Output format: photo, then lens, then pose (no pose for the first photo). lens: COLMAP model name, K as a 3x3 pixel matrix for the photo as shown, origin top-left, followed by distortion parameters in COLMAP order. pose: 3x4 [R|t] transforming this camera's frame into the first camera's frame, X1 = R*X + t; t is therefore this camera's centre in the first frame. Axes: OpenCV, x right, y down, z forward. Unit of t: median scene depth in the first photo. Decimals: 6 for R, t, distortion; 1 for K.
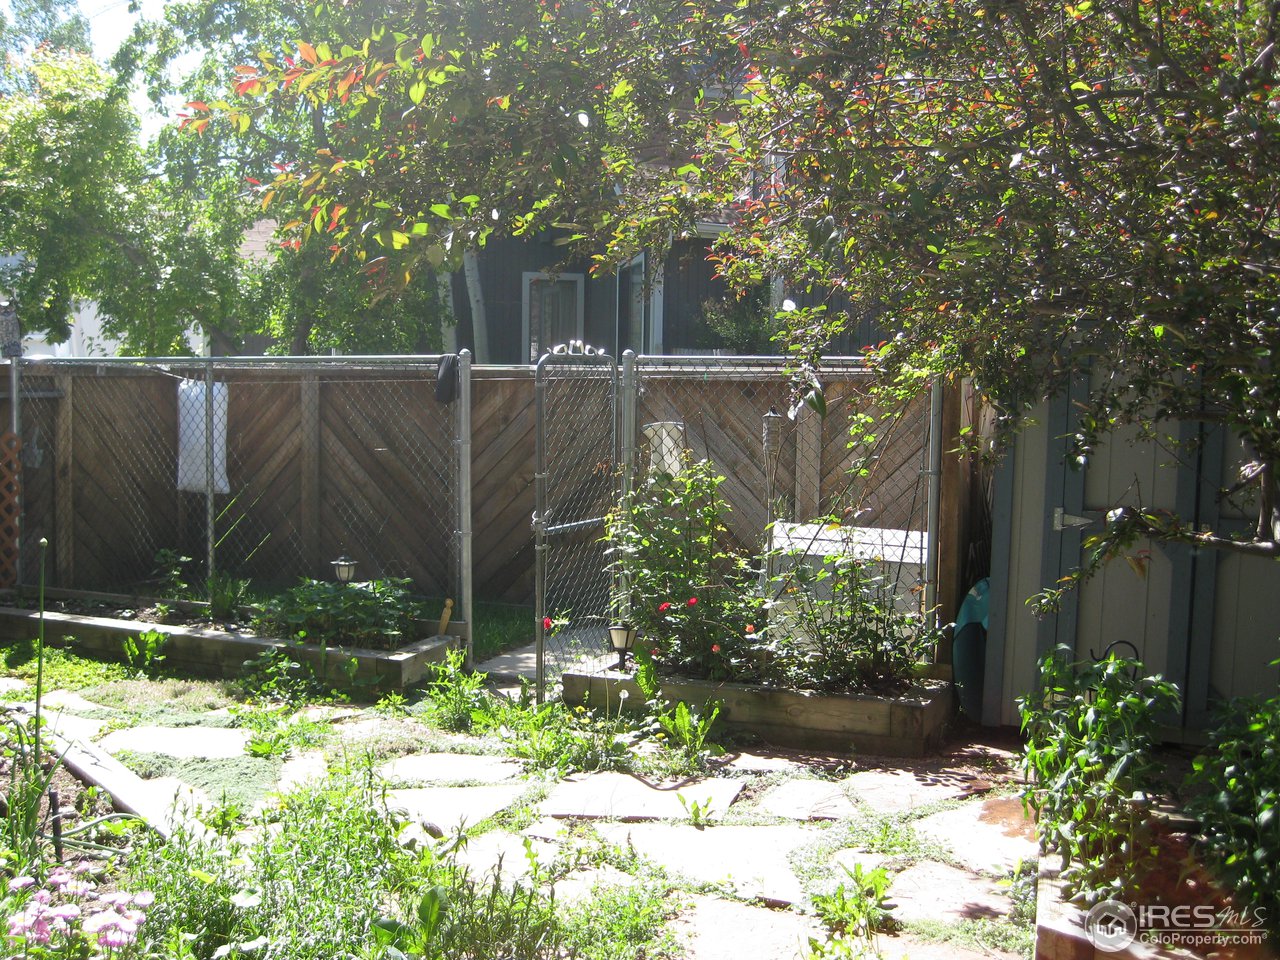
lens RADIAL K [[1412.6, 0, 638.2], [0, 1412.6, 486.7], [0, 0, 1]] dist [-0.153162, 0.000000]
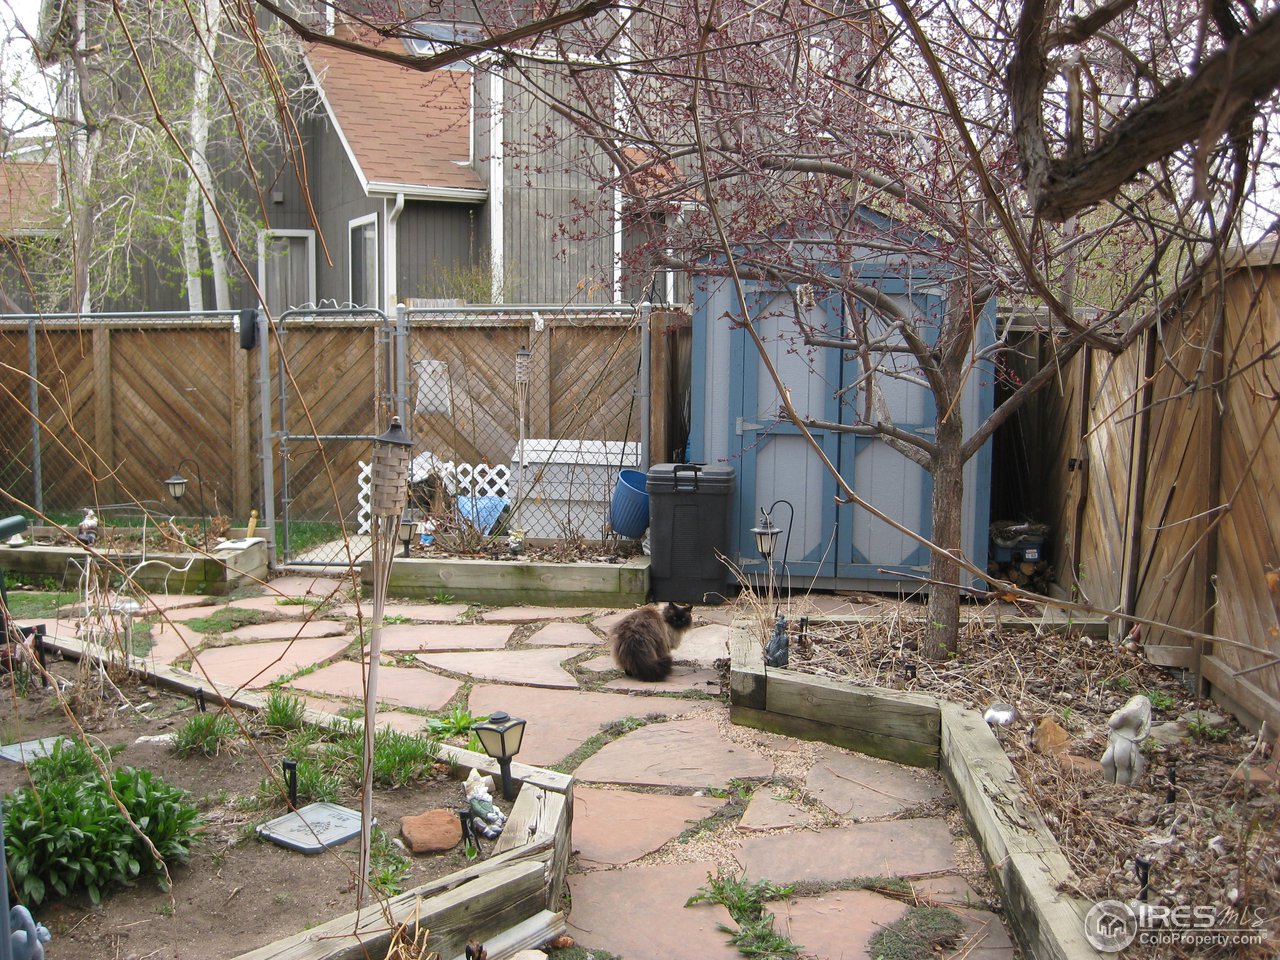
lens RADIAL K [[1412.6, 0, 640.5], [0, 1412.6, 480.0], [0, 0, 1]] dist [-0.153162, 0.000000]
pose [[0.976901, -0.031733, 0.211322, -0.075383], [0.024587, 0.999036, 0.036361, 0.022172], [-0.212272, -0.030326, 0.976740, -0.289417]]
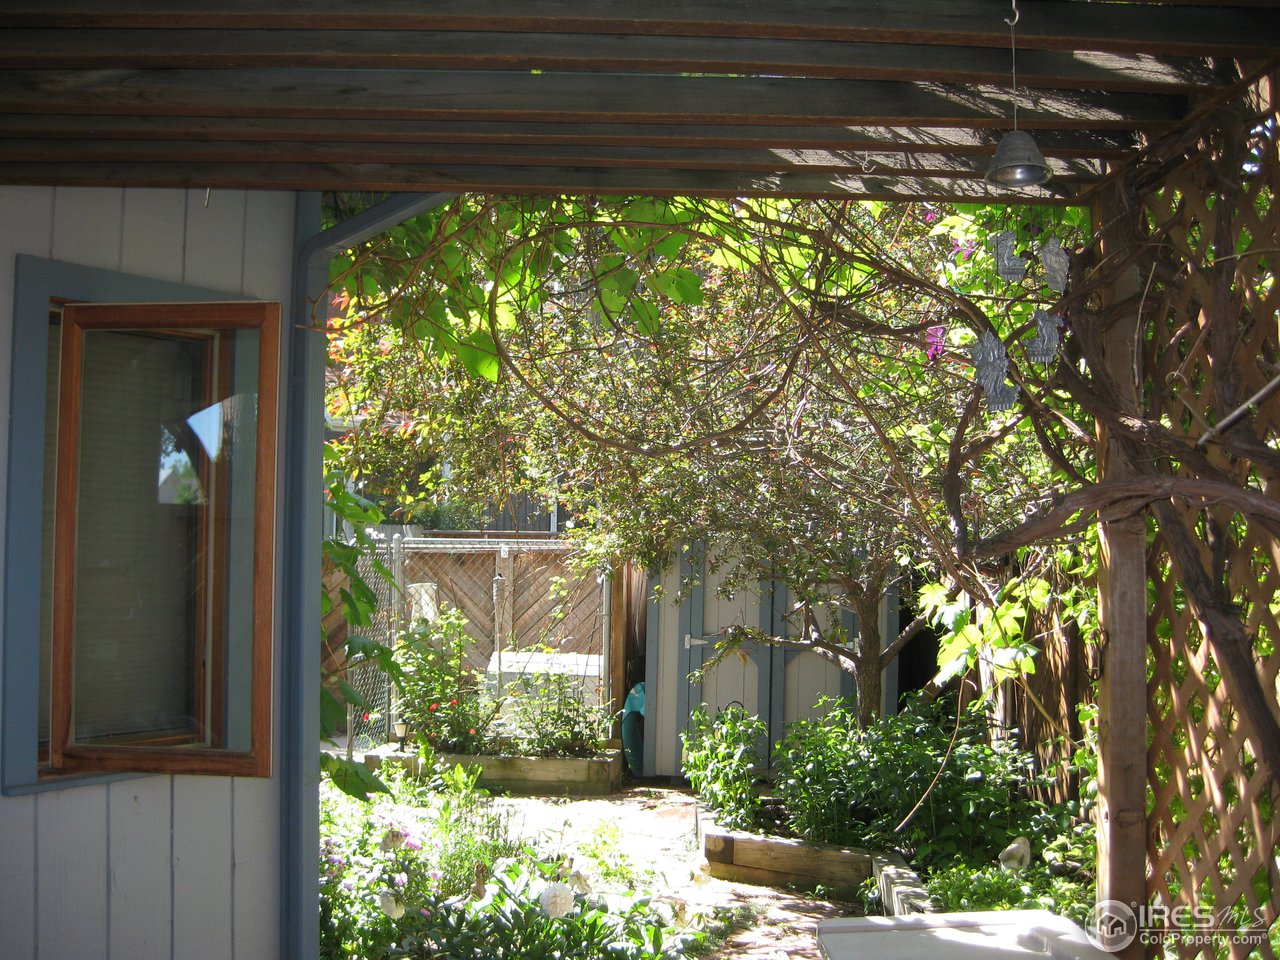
lens RADIAL K [[1412.6, 0, 639.5], [0, 1412.6, 478.9], [0, 0, 1]] dist [-0.153162, 0.000000]
pose [[0.956857, 0.011982, 0.290313, -0.213415], [0.022310, 0.993170, -0.114523, 0.020803], [-0.289703, 0.116059, 0.950054, -0.518410]]
